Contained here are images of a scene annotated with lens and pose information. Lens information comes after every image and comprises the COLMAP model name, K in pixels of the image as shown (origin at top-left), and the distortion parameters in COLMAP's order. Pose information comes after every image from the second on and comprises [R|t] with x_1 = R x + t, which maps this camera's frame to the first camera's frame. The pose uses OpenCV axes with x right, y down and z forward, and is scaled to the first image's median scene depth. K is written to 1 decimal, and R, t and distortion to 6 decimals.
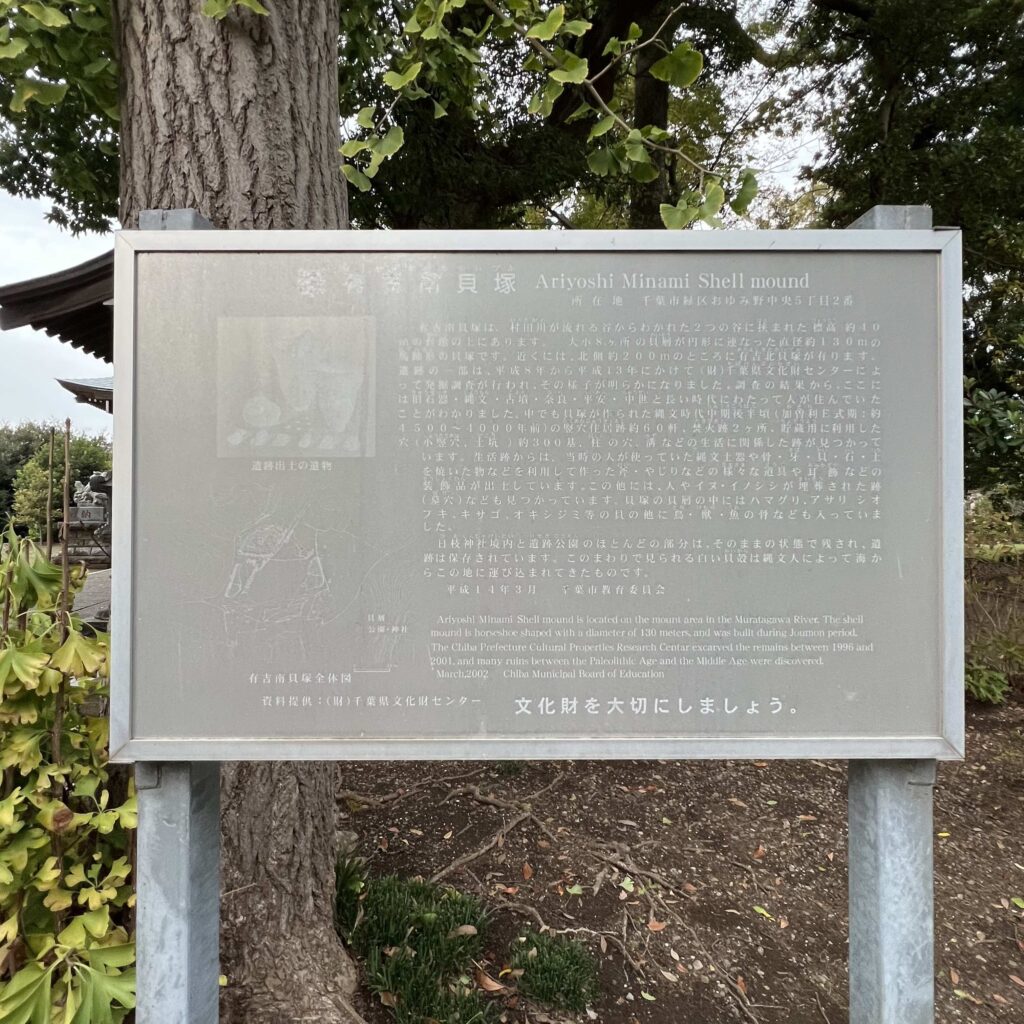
lens RADIAL K [[636.2, 0, 511.8], [0, 636.2, 511.1], [0, 0, 1]] dist [-0.003342, 0.001869]
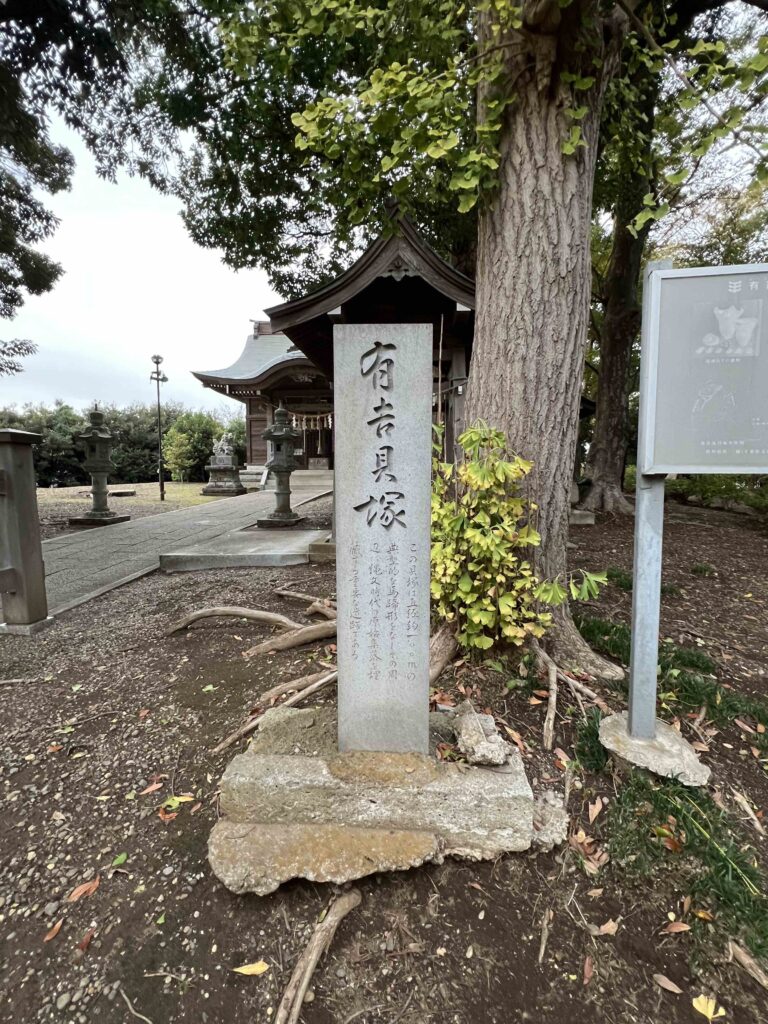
lens RADIAL K [[477.8, 0, 384.2], [0, 477.8, 512.1], [0, 0, 1]] dist [0.000309, 0.000958]
pose [[0.984000, 0.017064, -0.177349, -0.714098], [-0.000407, 0.995615, 0.093541, 0.191461], [0.178168, -0.091972, 0.979693, -0.641139]]
